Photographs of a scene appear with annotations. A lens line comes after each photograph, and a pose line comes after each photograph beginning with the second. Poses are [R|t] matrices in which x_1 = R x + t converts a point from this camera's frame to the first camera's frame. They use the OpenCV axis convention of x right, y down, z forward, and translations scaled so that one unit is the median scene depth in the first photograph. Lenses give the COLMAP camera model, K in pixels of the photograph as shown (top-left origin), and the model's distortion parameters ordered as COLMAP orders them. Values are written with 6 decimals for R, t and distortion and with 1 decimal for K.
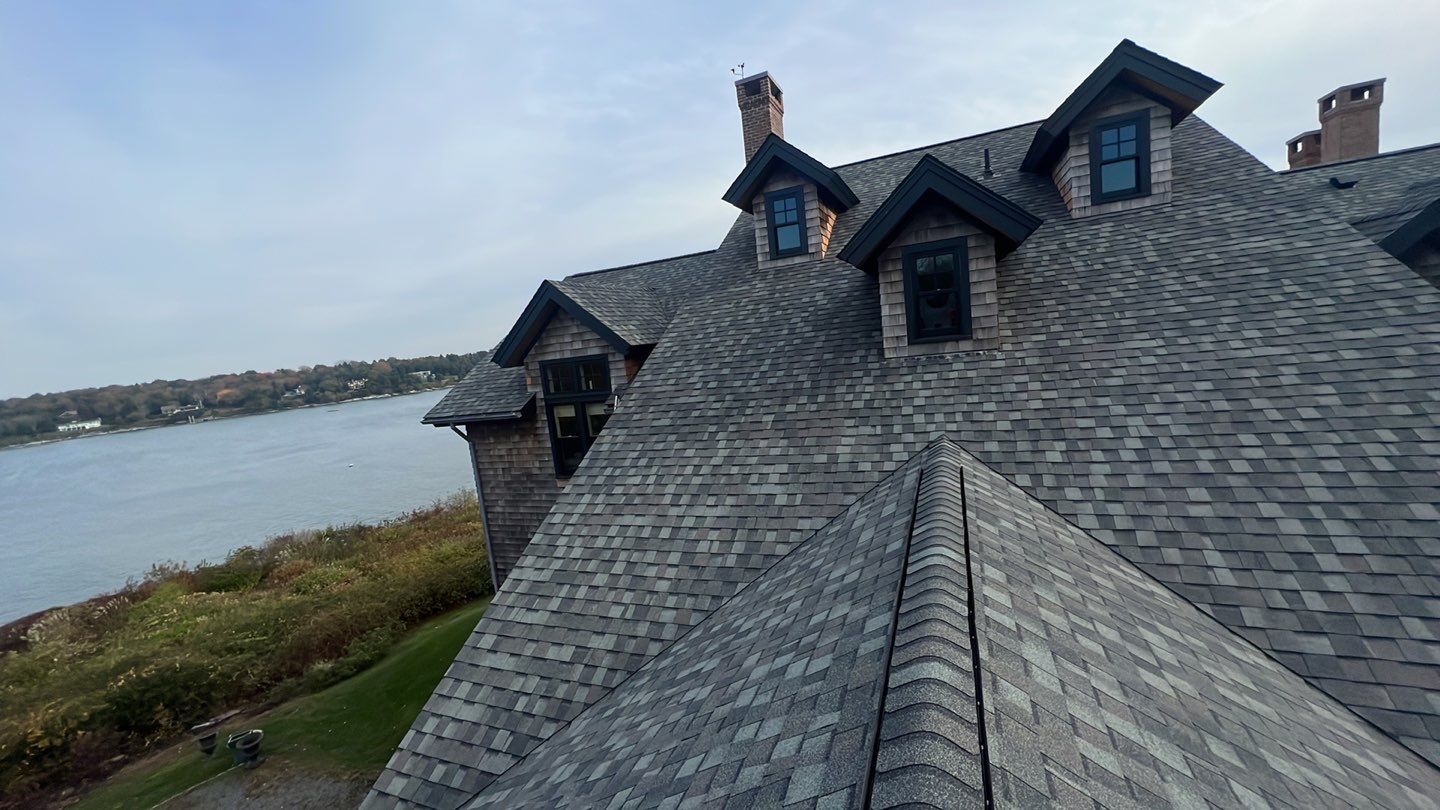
lens RADIAL K [[549.6, 0, 717.1], [0, 549.6, 405.5], [0, 0, 1]] dist [-0.000723, -0.000247]
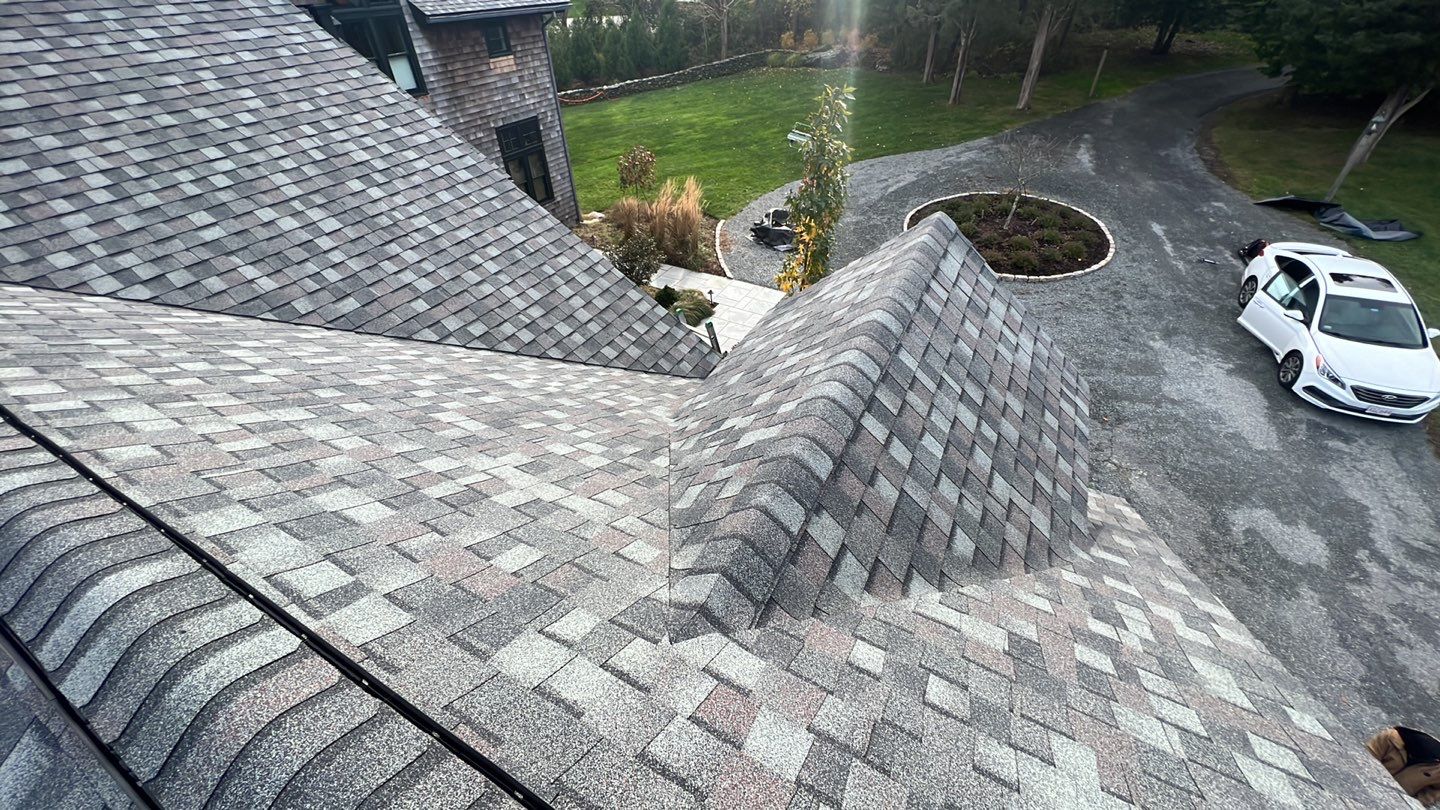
lens RADIAL K [[549.6, 0, 717.7], [0, 549.6, 406.2], [0, 0, 1]] dist [-0.000723, -0.000247]
pose [[0.098997, -0.533405, 0.840047, -0.028619], [0.142282, 0.843107, 0.518581, 0.051261], [-0.984863, 0.068185, 0.159359, -0.034500]]
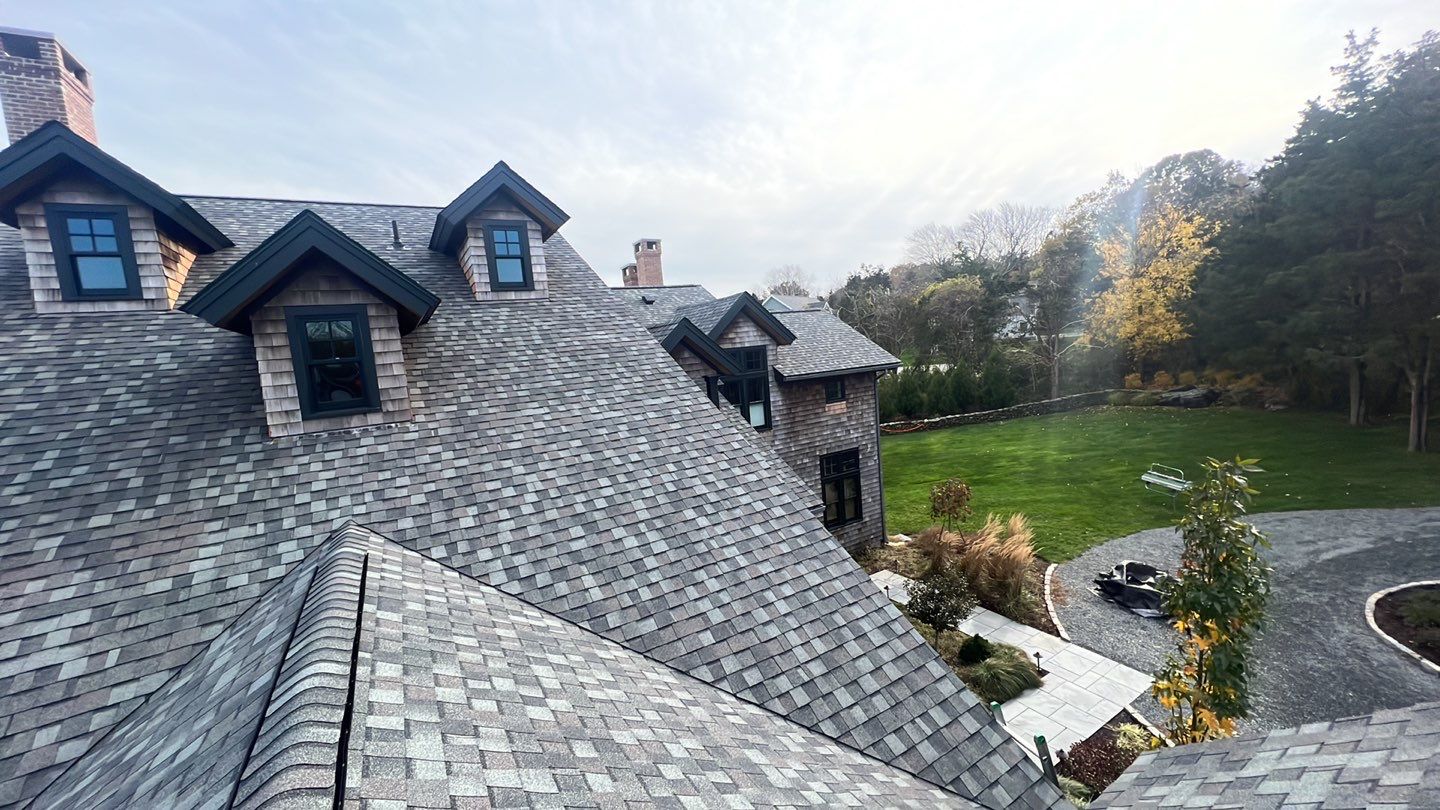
lens RADIAL K [[549.6, 0, 718.1], [0, 549.6, 404.0], [0, 0, 1]] dist [-0.000723, -0.000247]
pose [[0.594753, -0.019751, 0.803666, 0.057026], [0.119374, 0.990785, -0.063992, -0.004880], [-0.794996, 0.133996, 0.591630, -0.020785]]
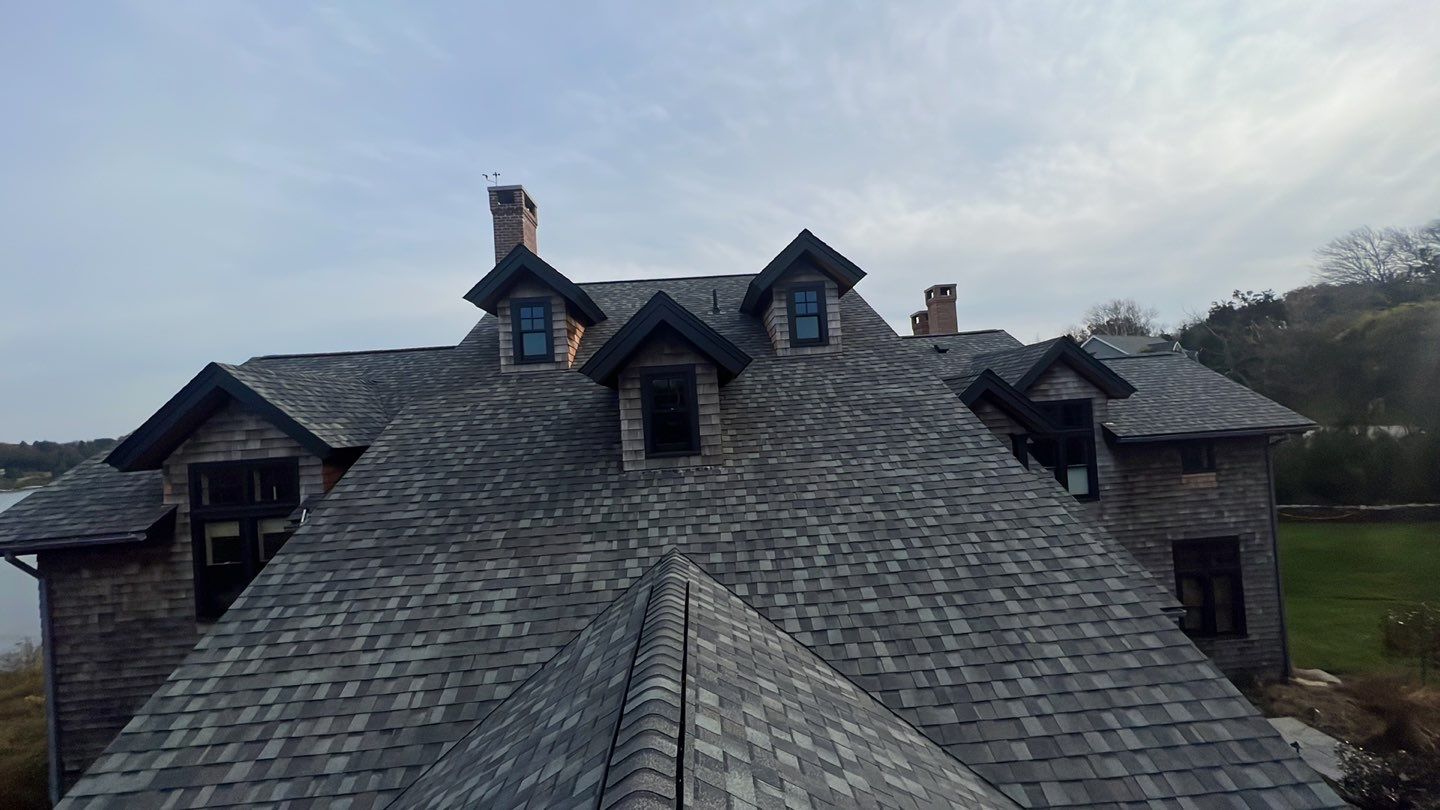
lens RADIAL K [[549.6, 0, 716.0], [0, 549.6, 403.5], [0, 0, 1]] dist [-0.000723, -0.000247]
pose [[0.905863, 0.063307, 0.418813, 0.029879], [0.015791, 0.983033, -0.182748, -0.024435], [-0.423276, 0.172158, 0.889494, -0.005300]]
